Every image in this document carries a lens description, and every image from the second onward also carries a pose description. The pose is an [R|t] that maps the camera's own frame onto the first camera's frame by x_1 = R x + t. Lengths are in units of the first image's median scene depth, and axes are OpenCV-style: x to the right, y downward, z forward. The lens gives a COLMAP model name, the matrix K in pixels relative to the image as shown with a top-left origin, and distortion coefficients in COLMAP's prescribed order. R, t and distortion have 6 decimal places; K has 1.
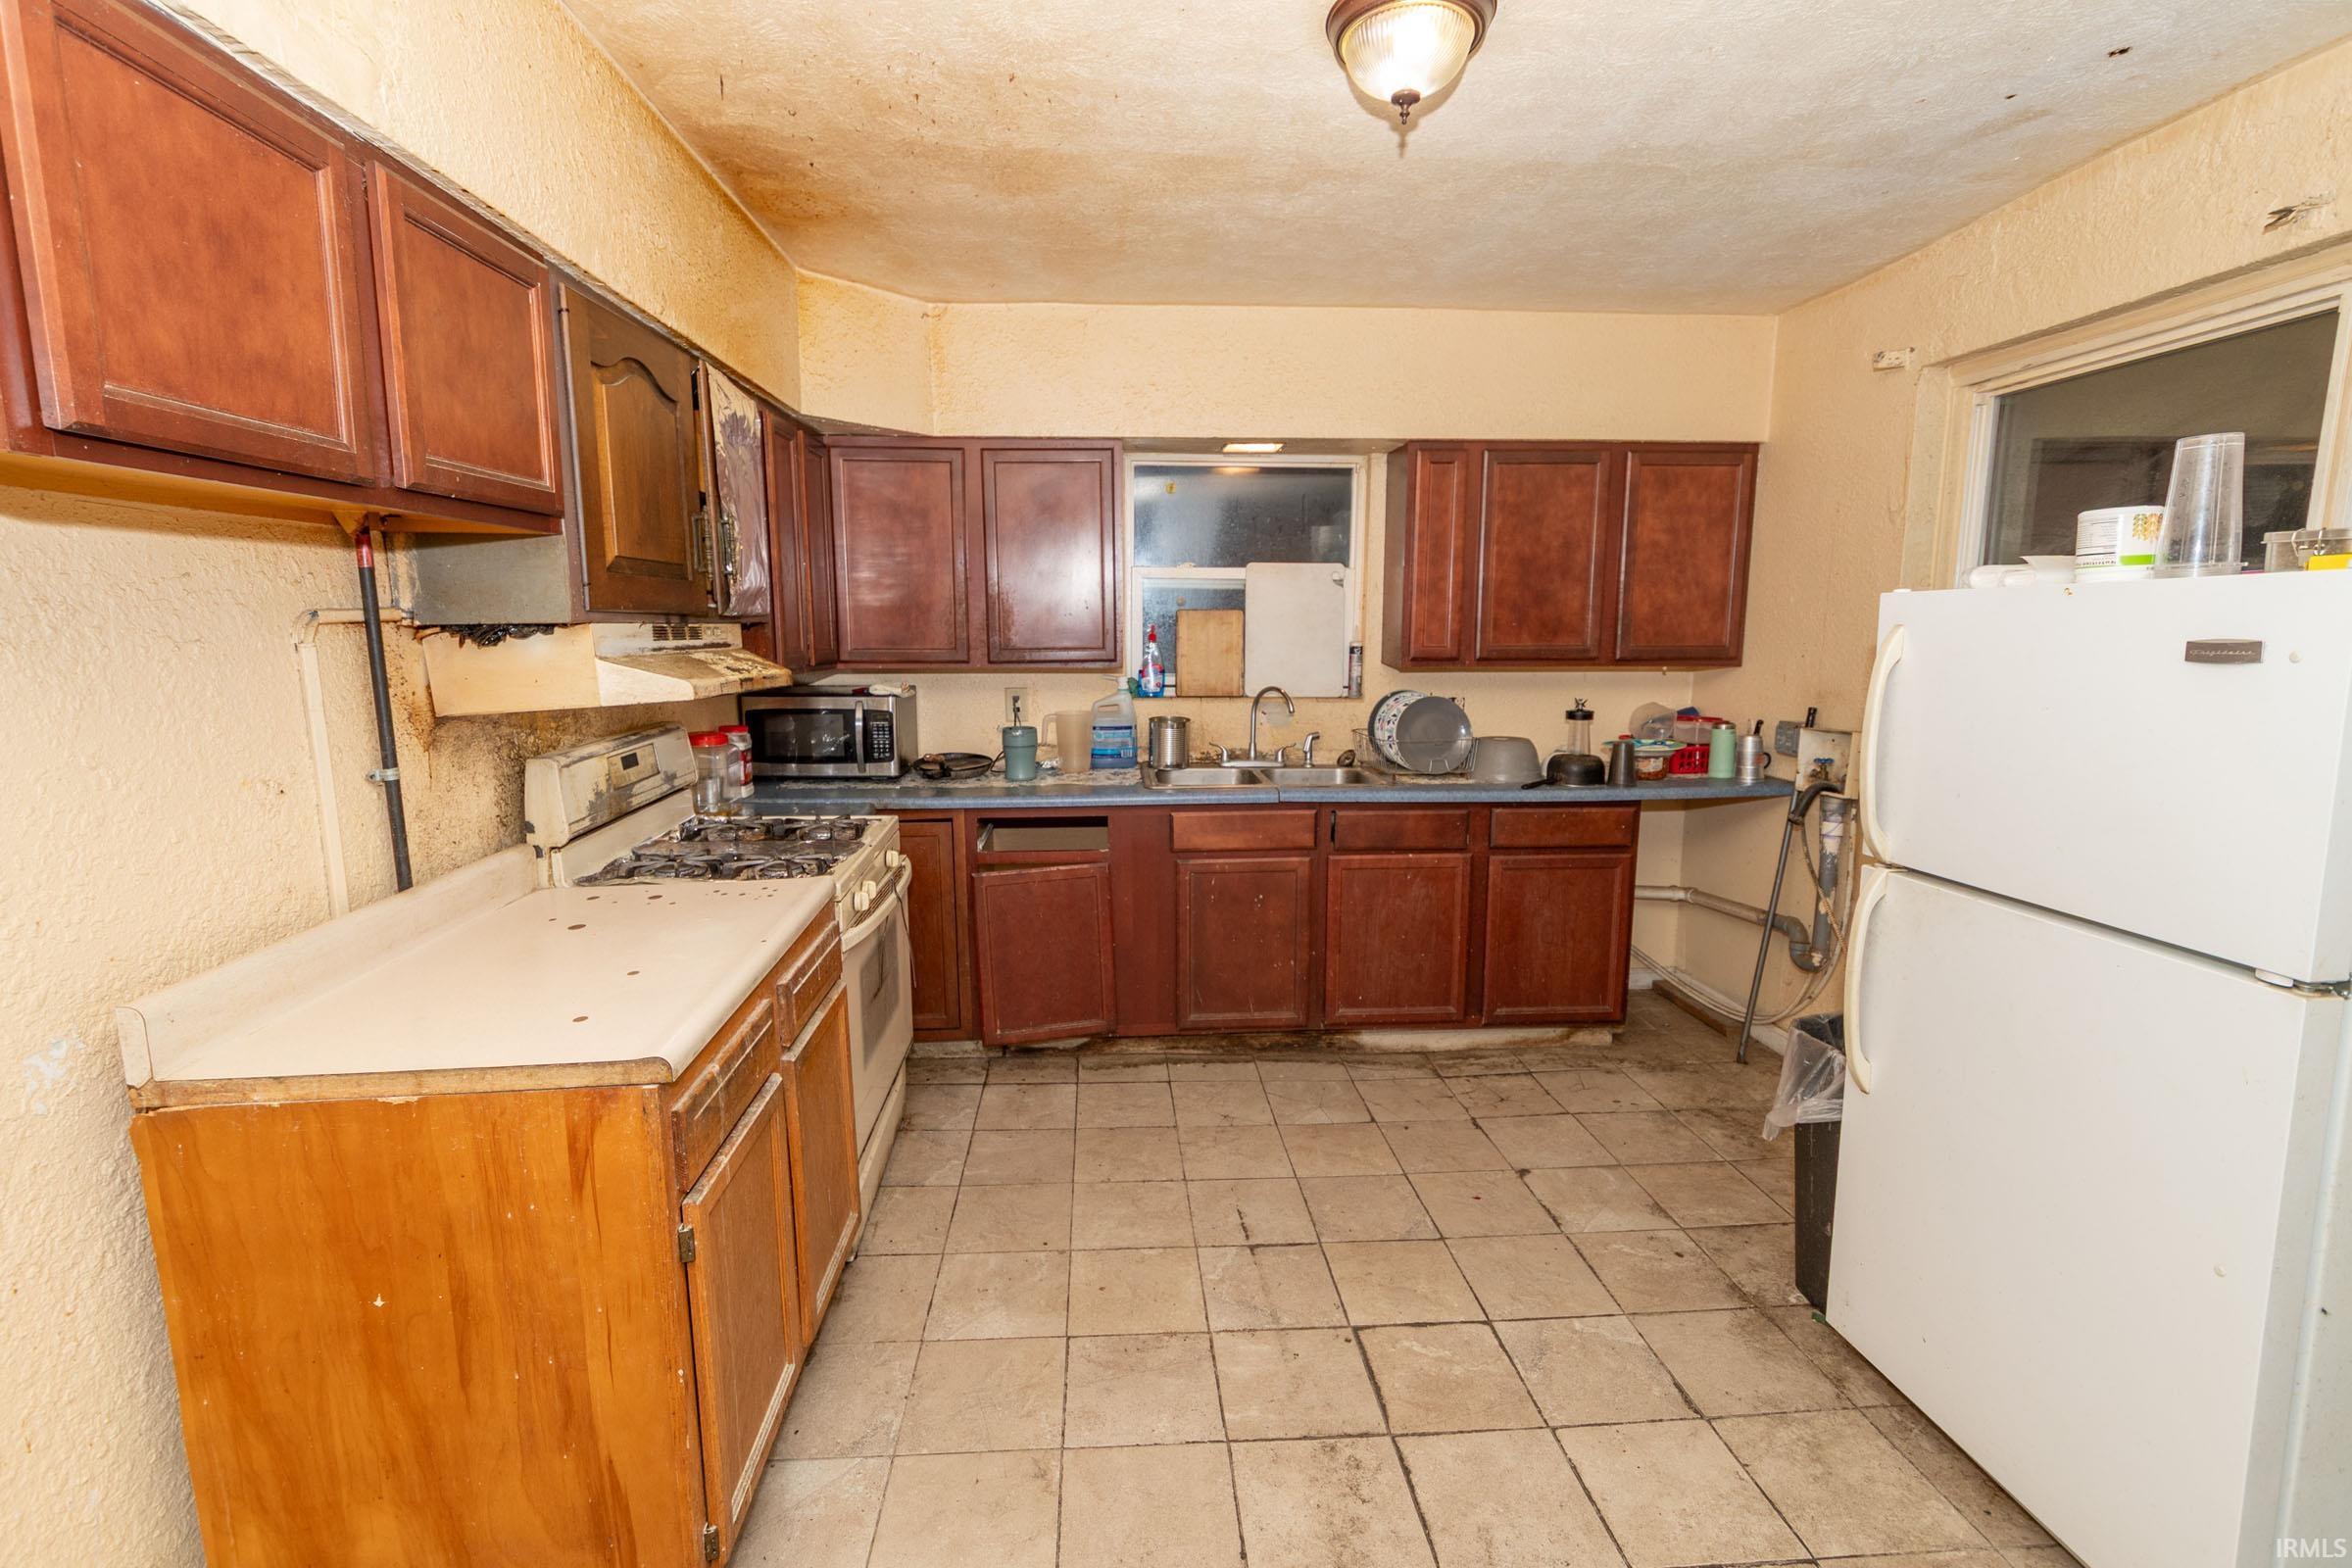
lens RADIAL K [[1031.8, 0, 1153.5], [0, 1031.8, 777.0], [0, 0, 1]] dist [0.003282, -0.002703]
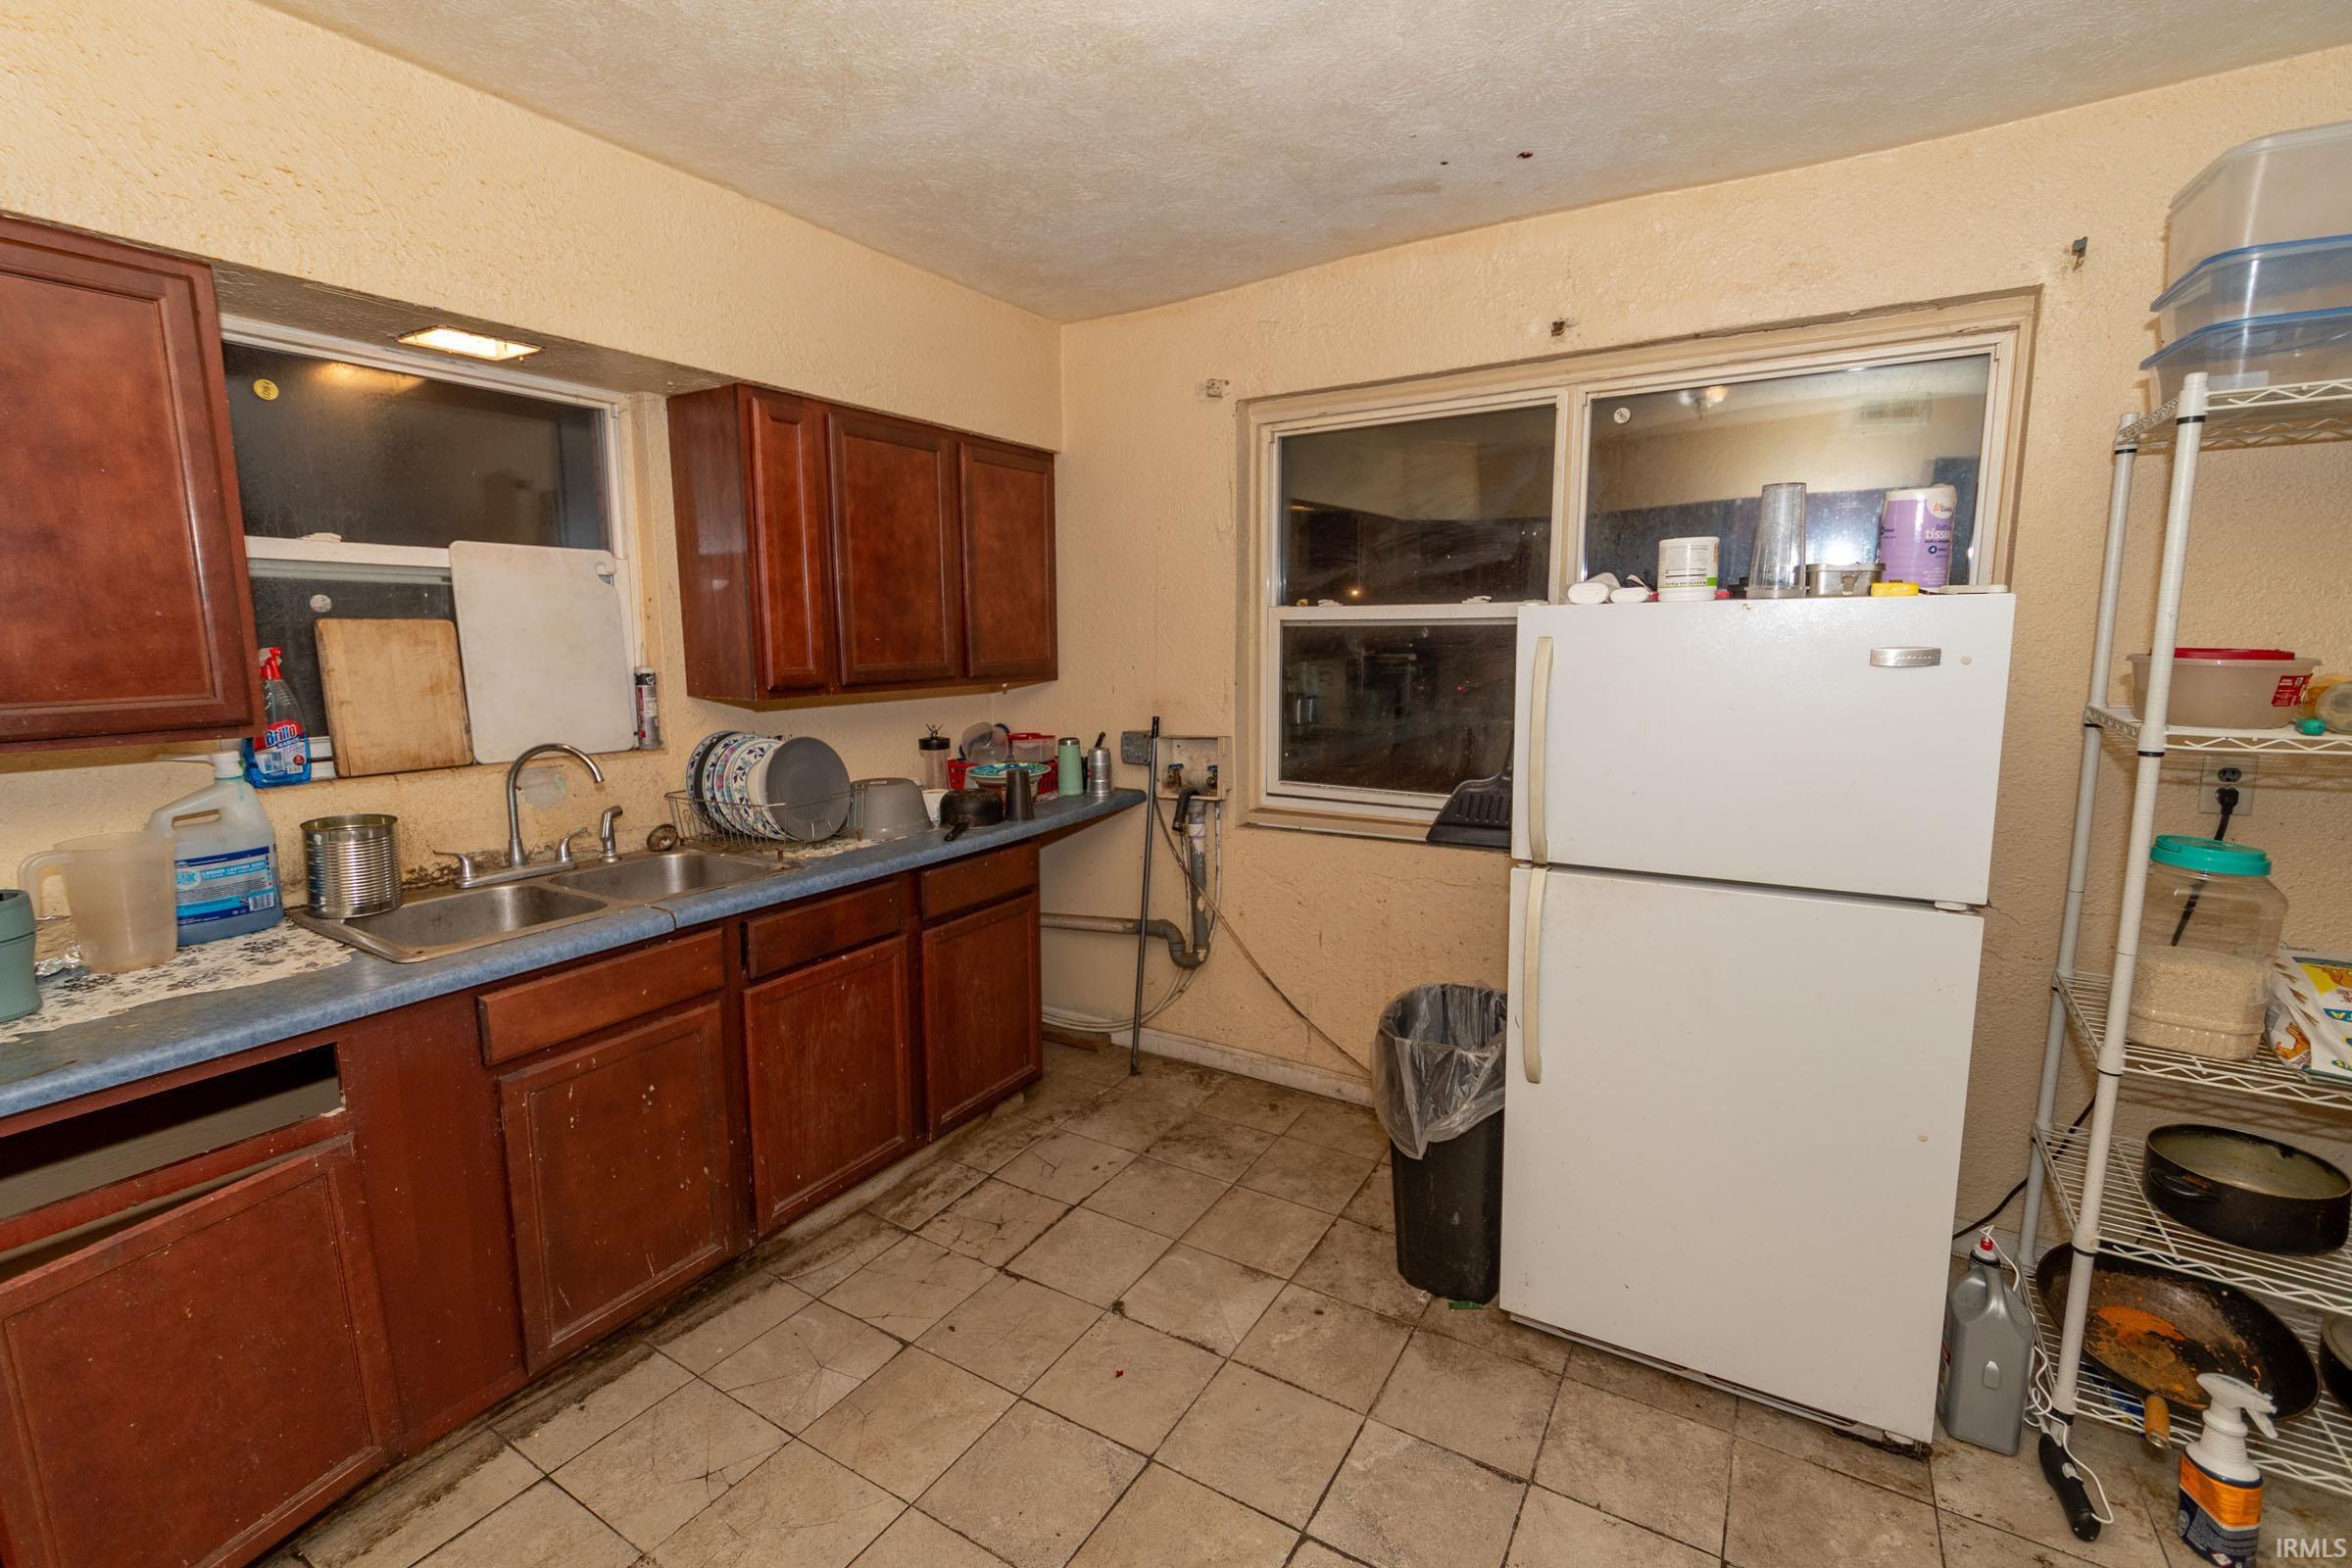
lens RADIAL K [[1031.8, 0, 1165.0], [0, 1031.8, 775.2], [0, 0, 1]] dist [0.003282, -0.002703]
pose [[0.577052, -0.117173, 0.808259, -0.186095], [0.127702, 0.990427, 0.052410, -0.058467], [-0.806662, 0.072973, 0.586491, 0.367792]]
